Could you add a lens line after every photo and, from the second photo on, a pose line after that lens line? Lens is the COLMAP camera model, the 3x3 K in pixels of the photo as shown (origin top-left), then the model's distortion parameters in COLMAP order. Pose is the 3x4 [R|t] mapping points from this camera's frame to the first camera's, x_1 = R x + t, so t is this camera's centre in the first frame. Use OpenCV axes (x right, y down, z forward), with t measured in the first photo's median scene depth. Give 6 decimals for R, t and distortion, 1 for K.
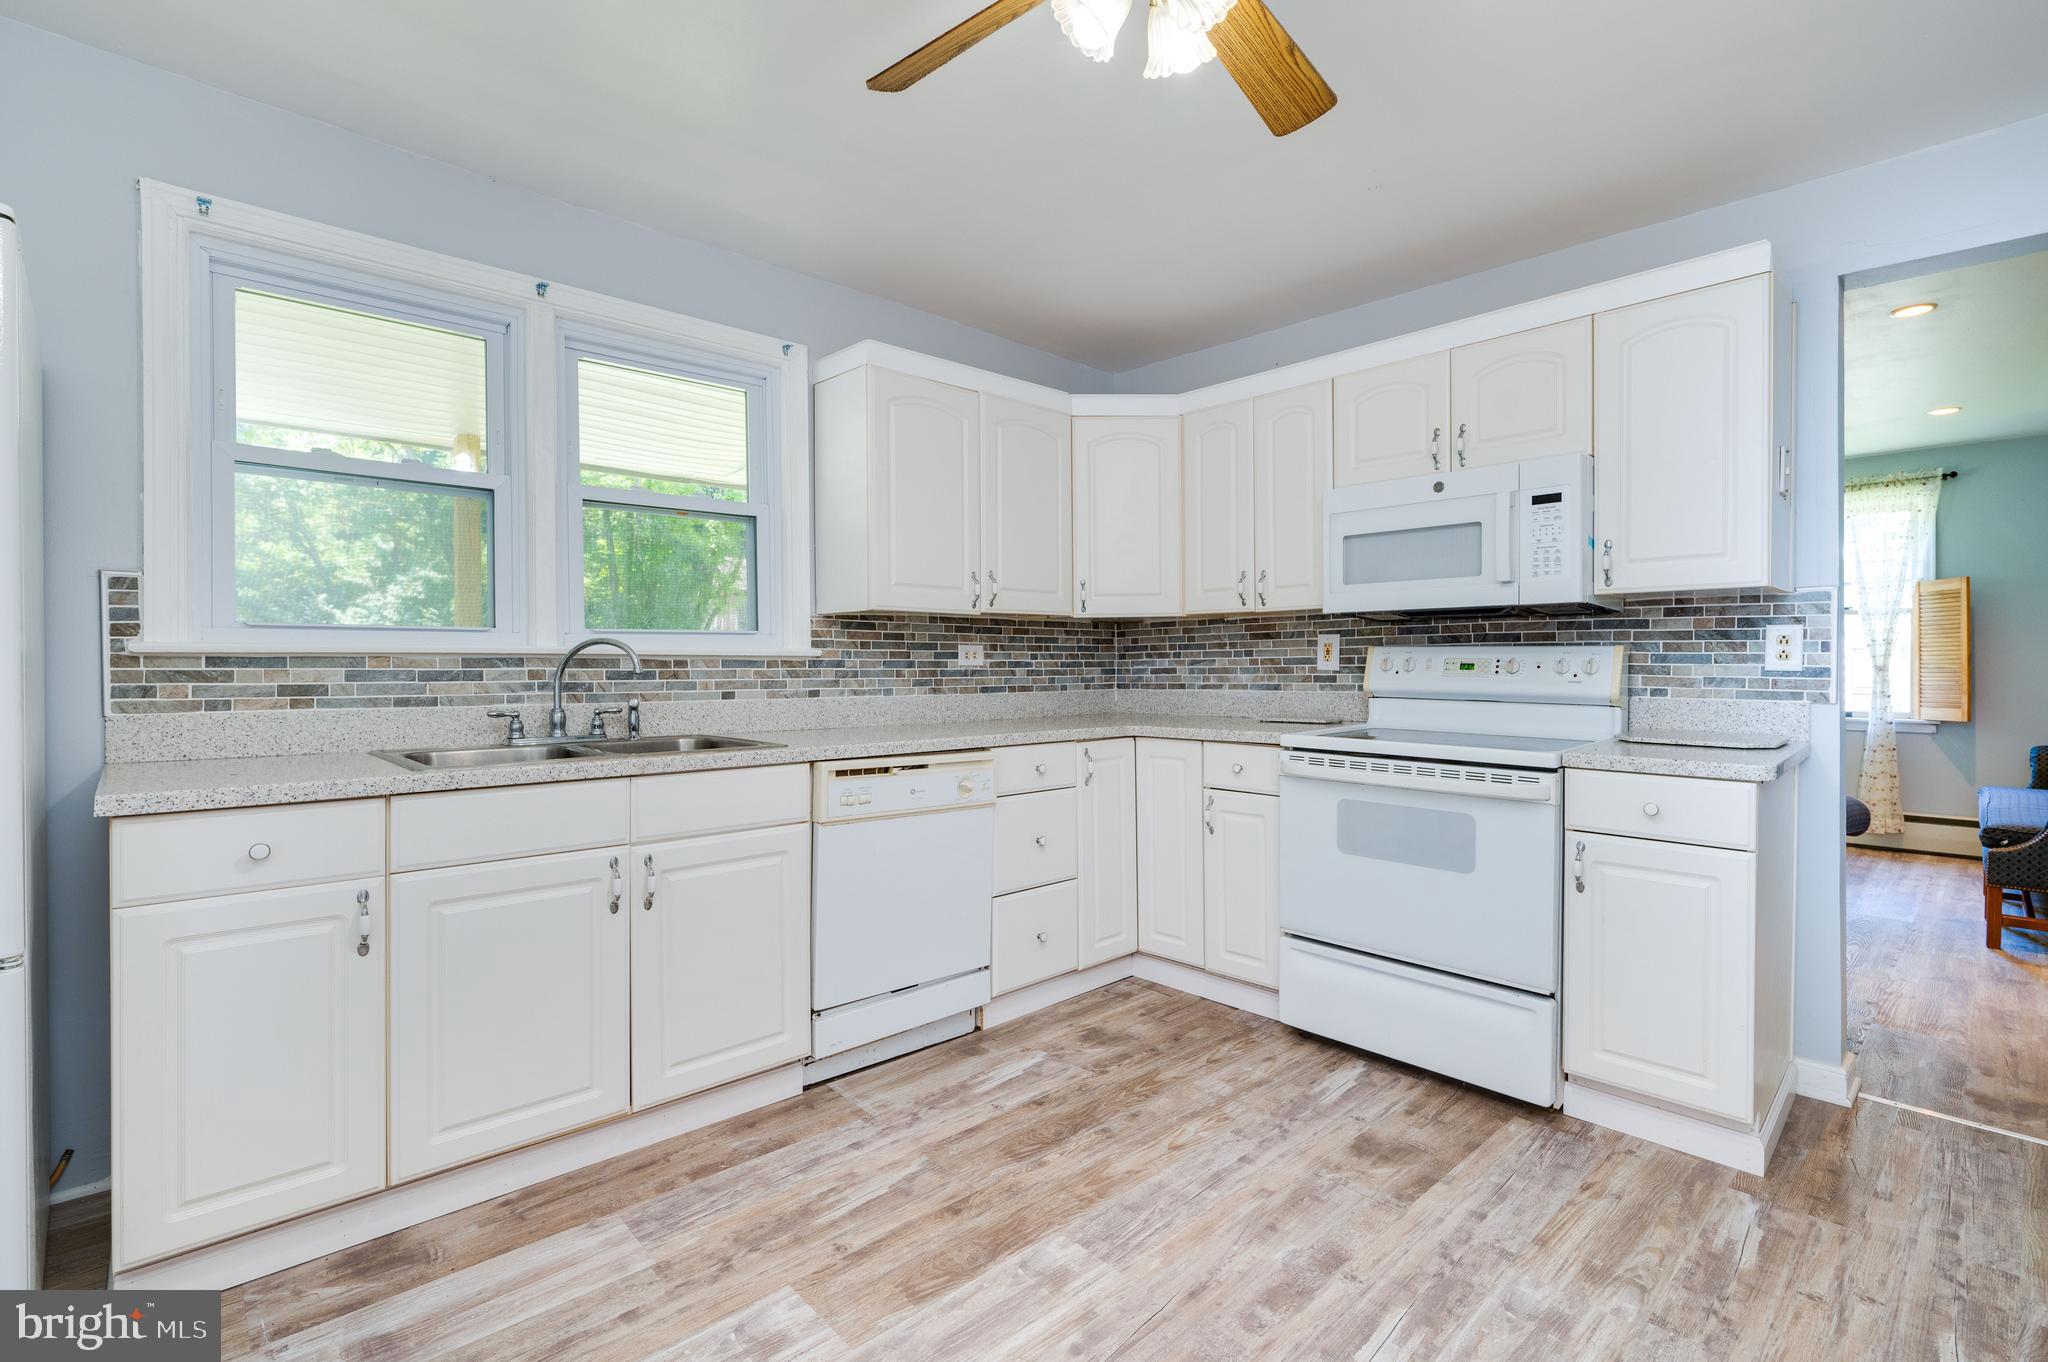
lens RADIAL K [[920.6, 0, 1069.7], [0, 920.6, 673.8], [0, 0, 1]] dist [0.000451, -0.000603]
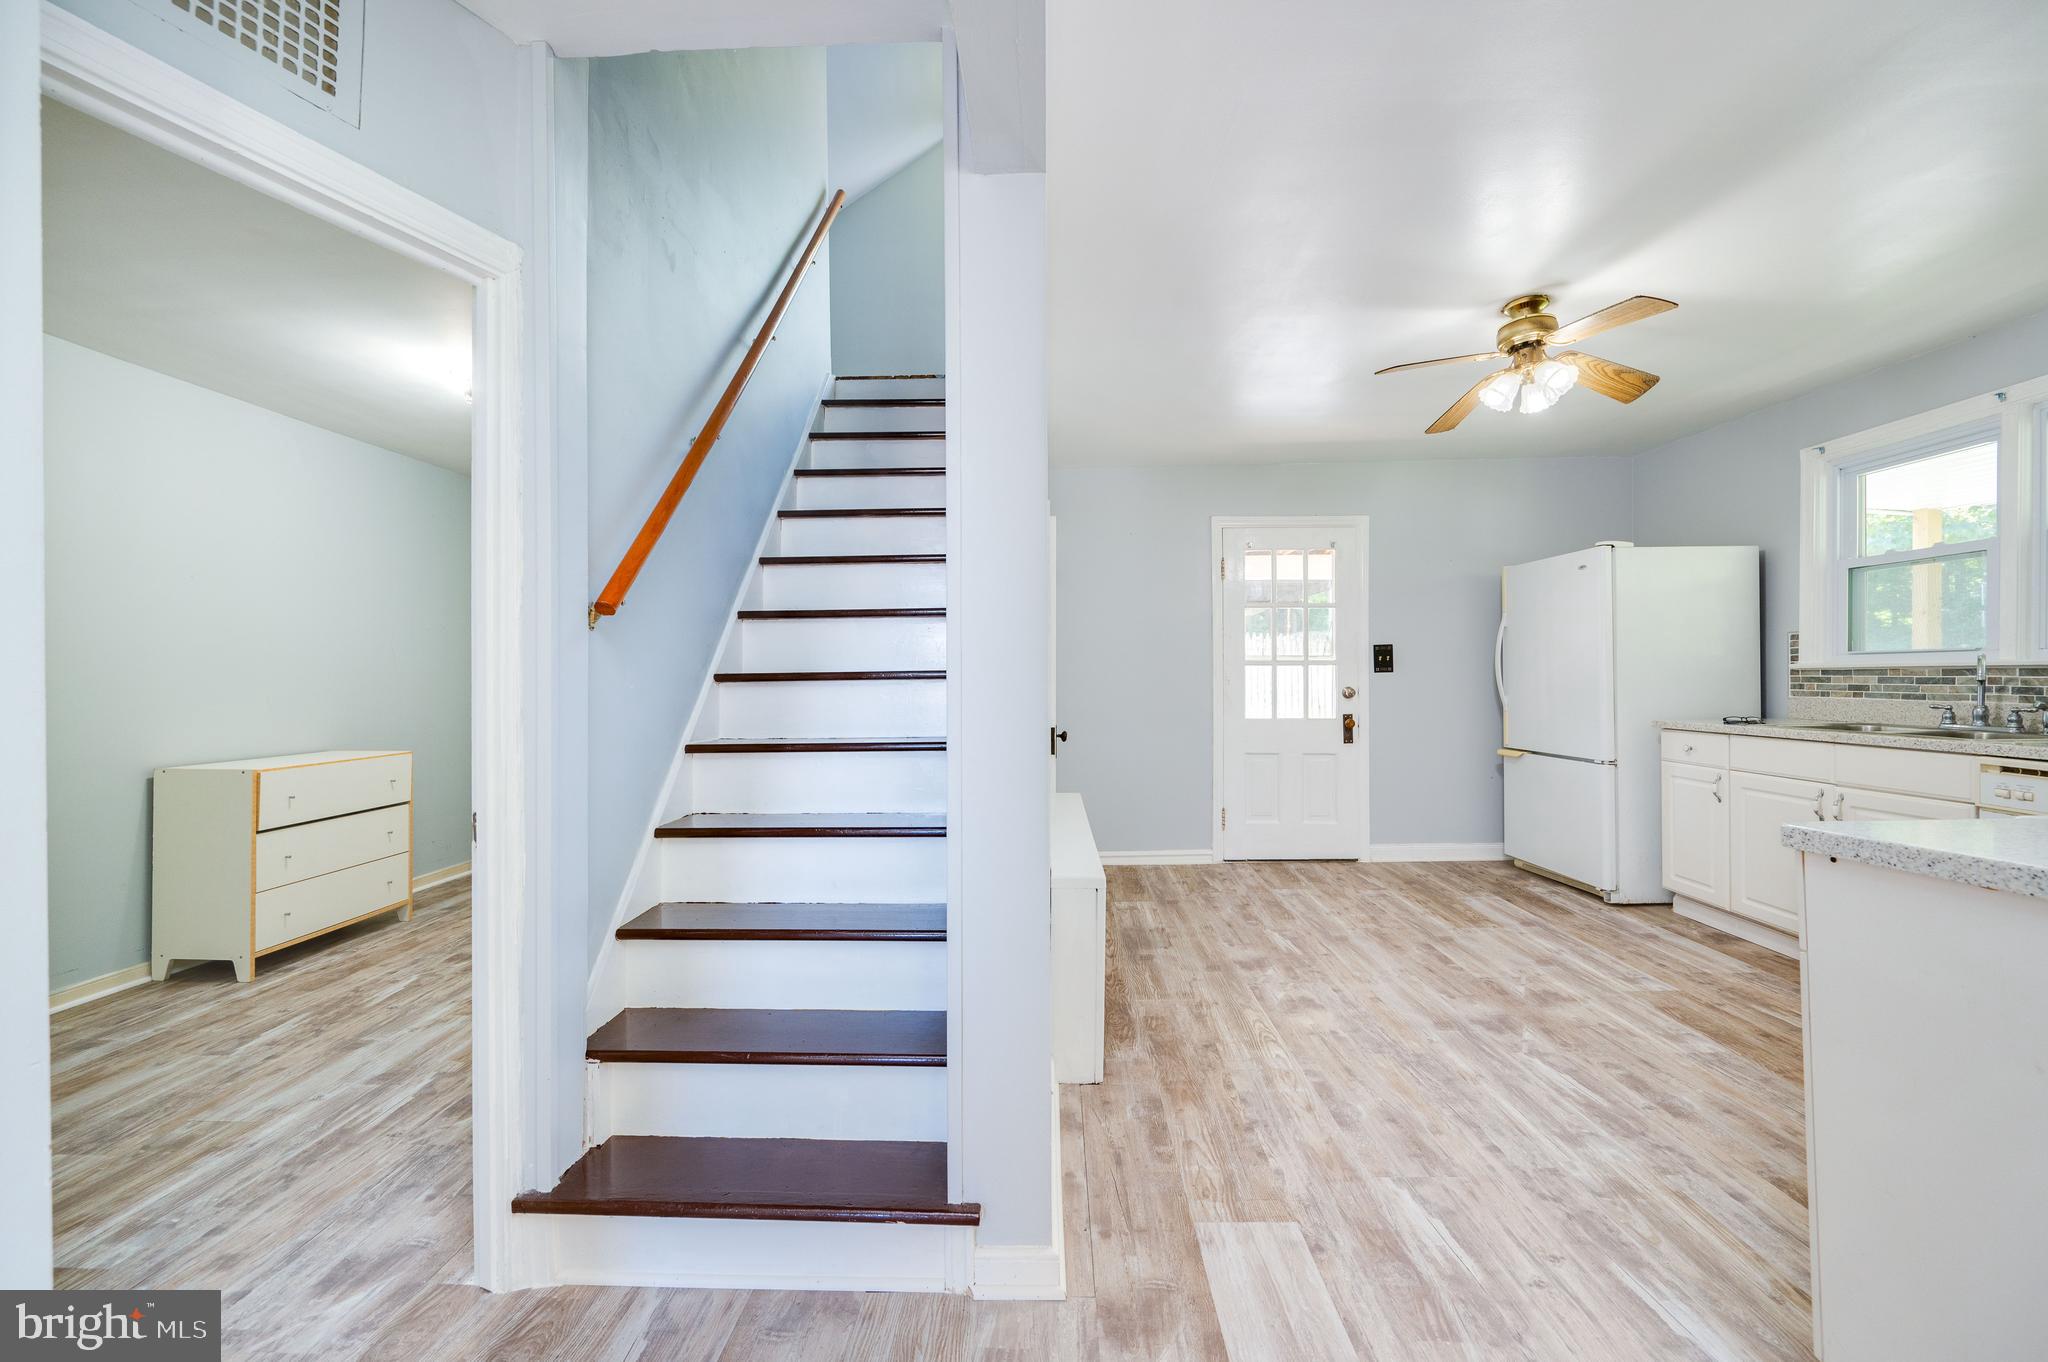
lens RADIAL K [[812.3, 0, 1025.6], [0, 812.3, 677.0], [0, 0, 1]] dist [-0.000541, -0.000864]
pose [[-0.702456, 0.007555, -0.711687, 1.393662], [0.002370, 0.999963, 0.008275, -0.019548], [0.711723, 0.004126, -0.702448, 0.883646]]
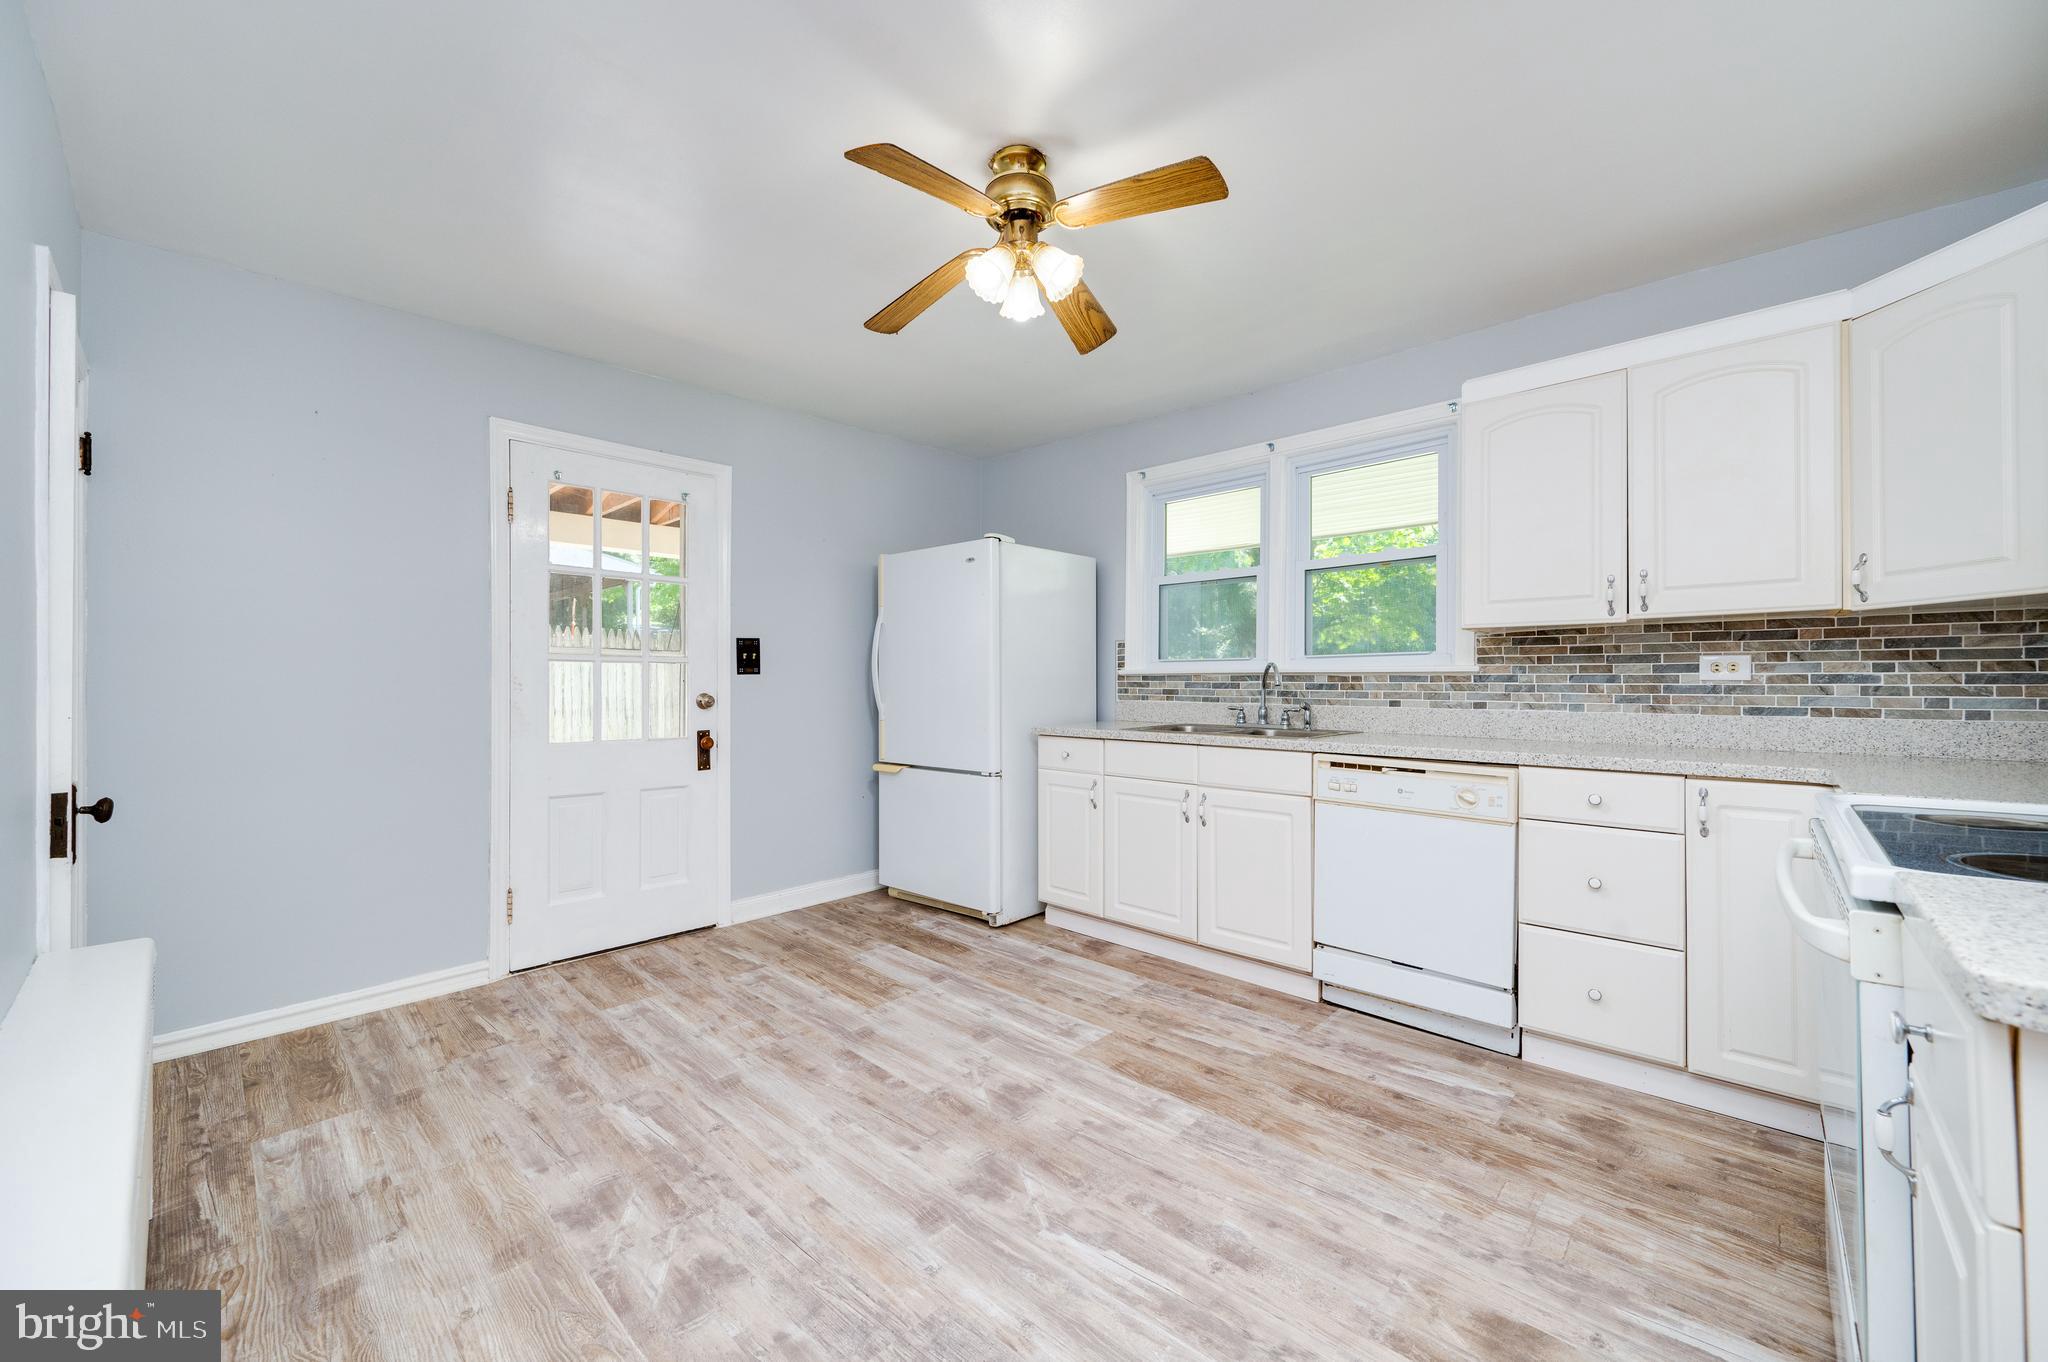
lens RADIAL K [[812.3, 0, 1027.1], [0, 812.3, 685.0], [0, 0, 1]] dist [-0.000541, -0.000864]
pose [[0.051497, 0.007709, -0.998643, 0.897599], [-0.008469, 0.999938, 0.007282, -0.007536], [0.998637, 0.008083, 0.051559, 0.542346]]
